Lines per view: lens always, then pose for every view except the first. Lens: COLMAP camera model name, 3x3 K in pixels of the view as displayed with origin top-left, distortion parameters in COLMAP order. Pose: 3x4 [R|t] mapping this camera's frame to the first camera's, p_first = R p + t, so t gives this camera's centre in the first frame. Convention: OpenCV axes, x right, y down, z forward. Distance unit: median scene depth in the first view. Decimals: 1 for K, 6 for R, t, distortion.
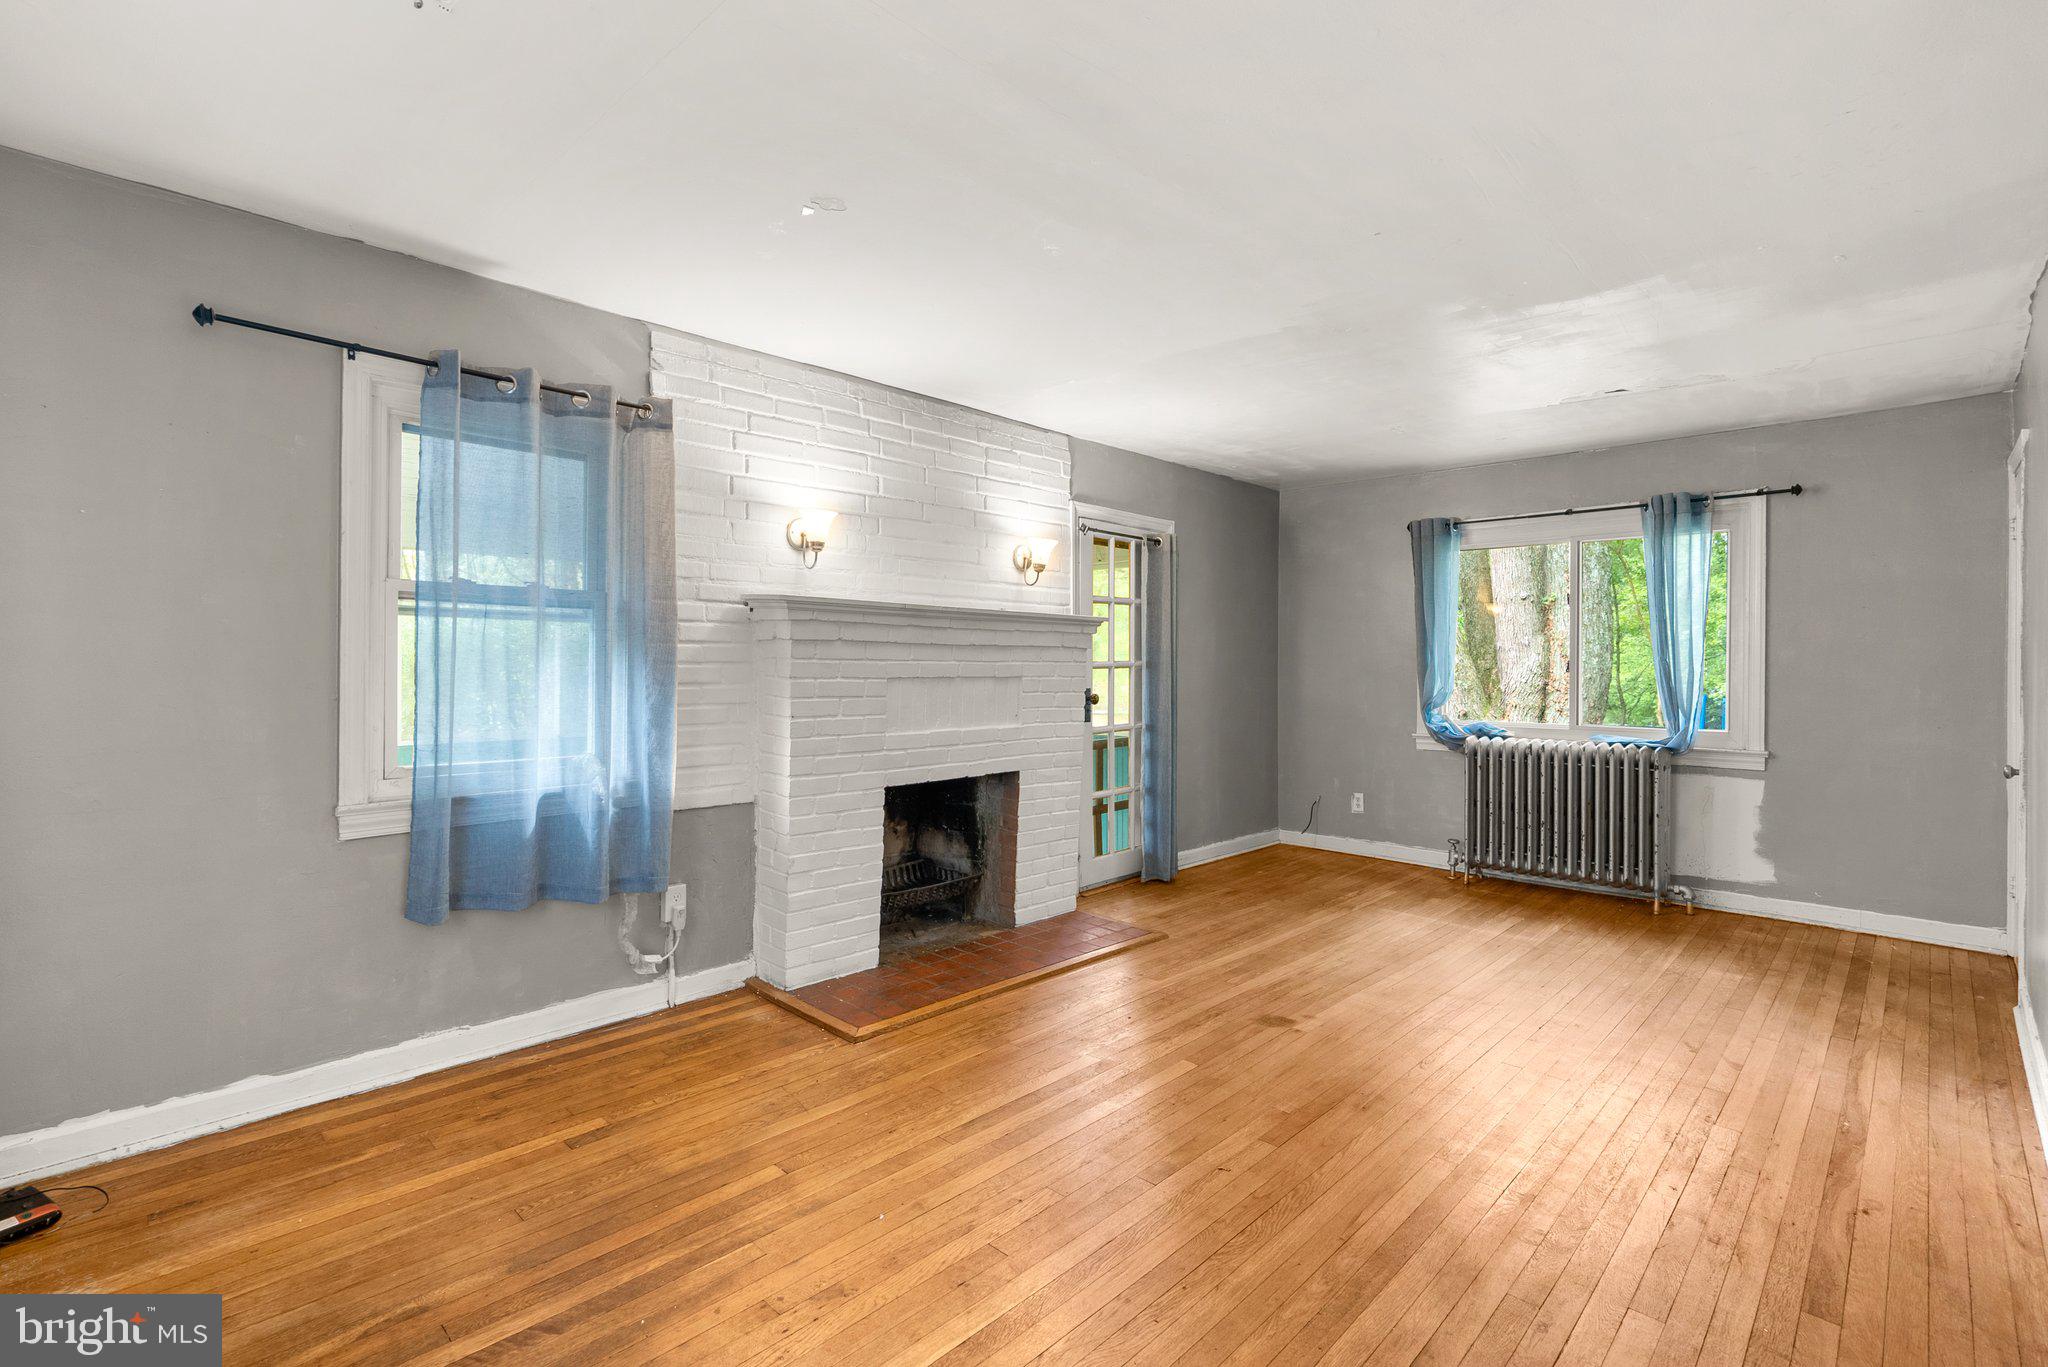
lens RADIAL K [[932.5, 0, 999.5], [0, 932.5, 661.3], [0, 0, 1]] dist [-0.014119, 0.004786]
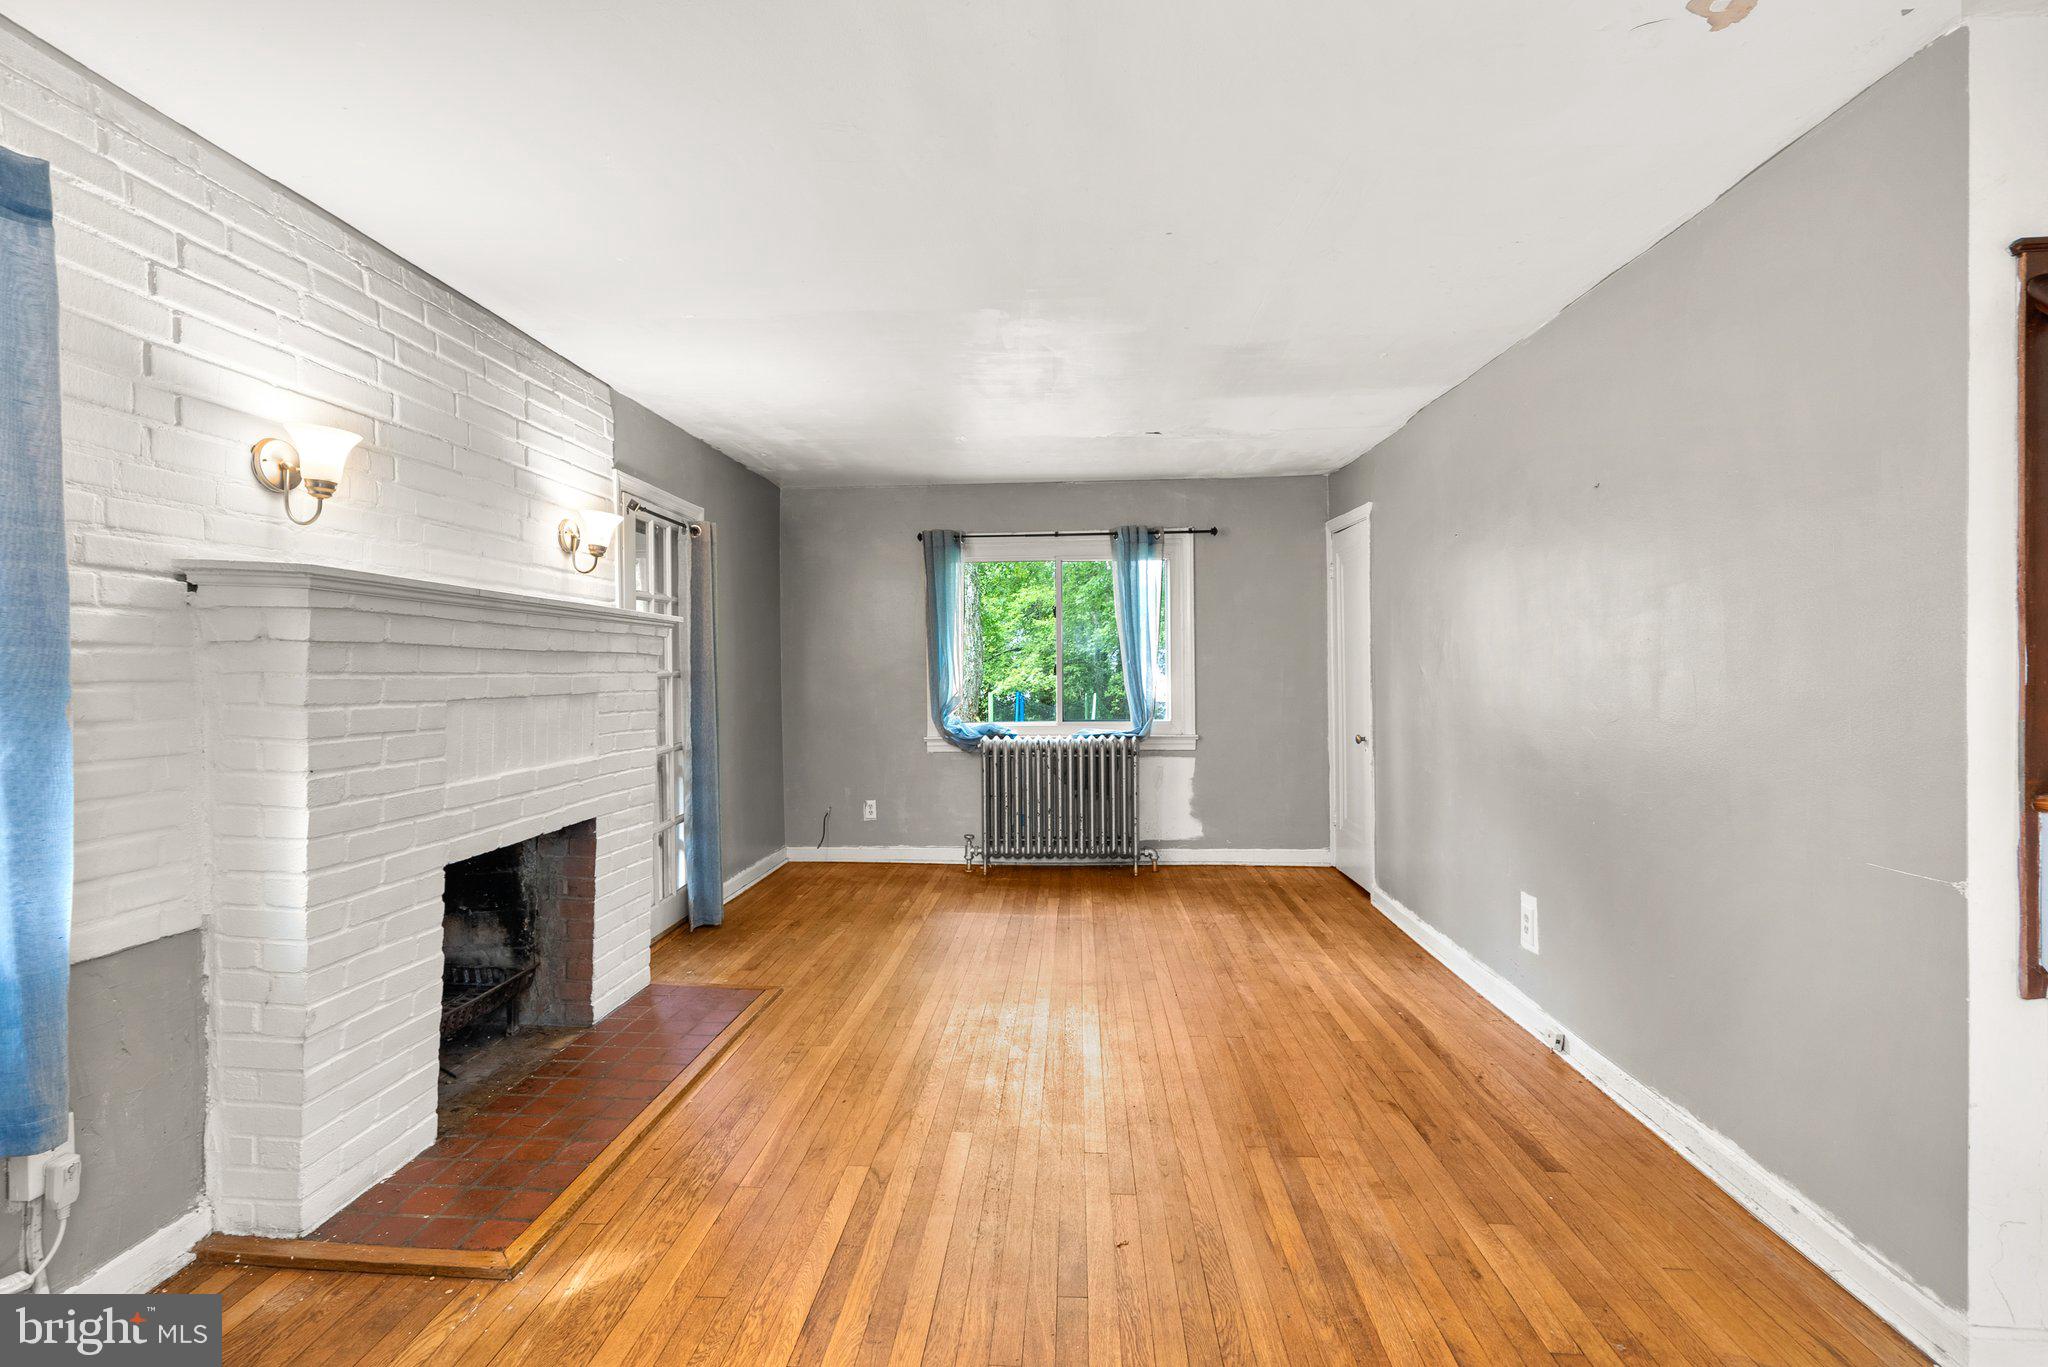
lens RADIAL K [[932.5, 0, 1021.4], [0, 932.5, 670.5], [0, 0, 1]] dist [-0.014119, 0.004786]
pose [[0.757296, -0.013395, 0.652935, -0.255651], [0.012035, 0.999906, 0.006555, -0.002756], [-0.652961, 0.002894, 0.757386, 0.251998]]
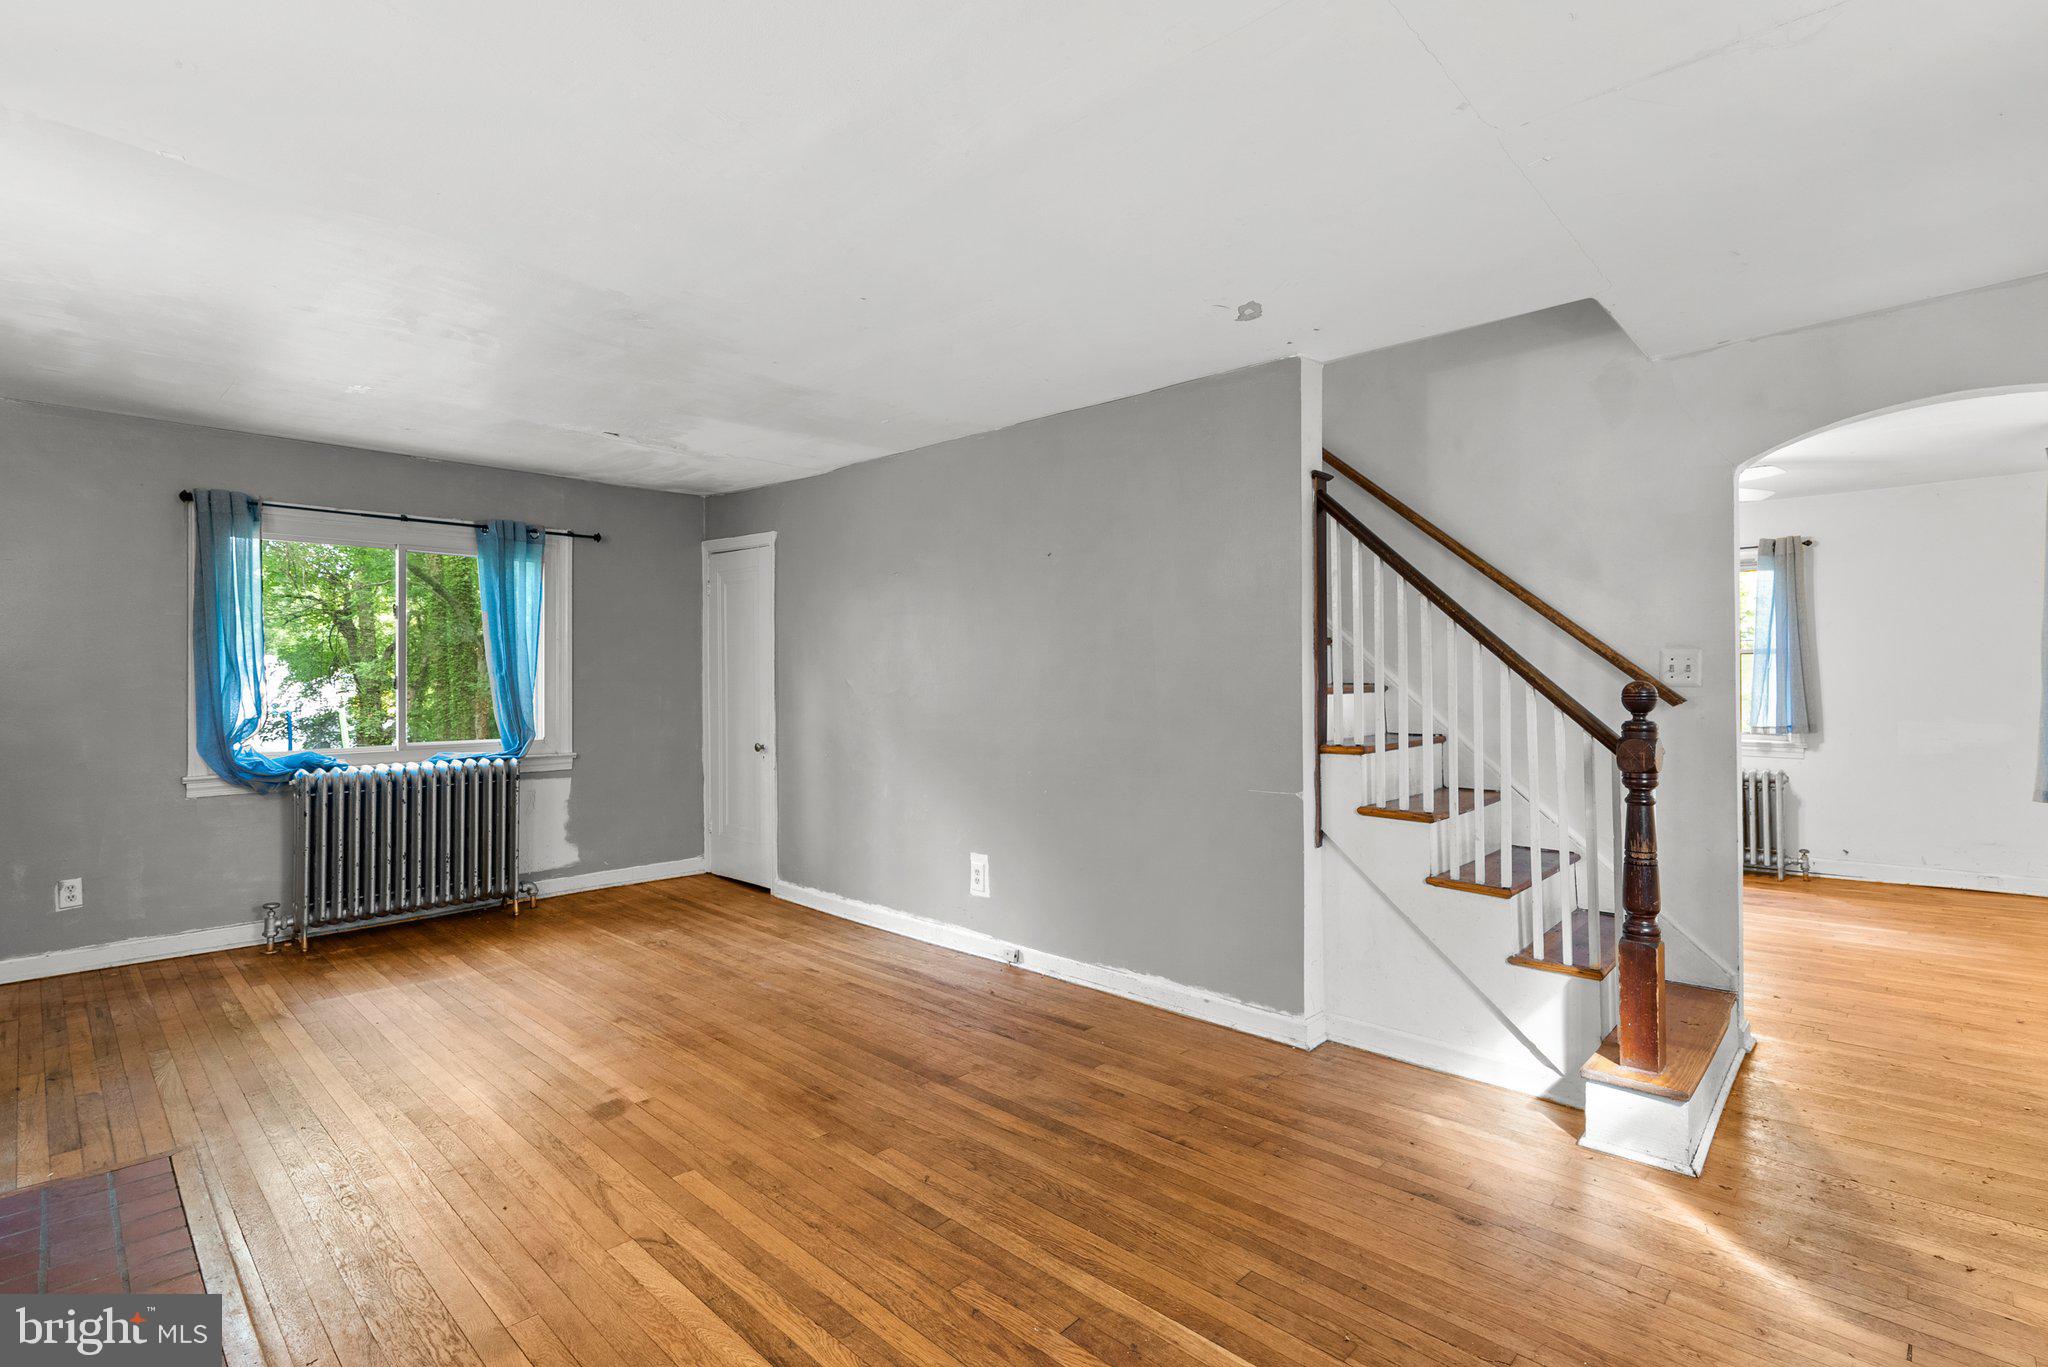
lens RADIAL K [[932.5, 0, 1038.7], [0, 932.5, 665.1], [0, 0, 1]] dist [-0.014119, 0.004786]
pose [[-0.024810, 0.007903, 0.999661, -0.513117], [0.001777, 0.999968, -0.007861, -0.006300], [-0.999691, 0.001582, -0.024824, 0.587199]]
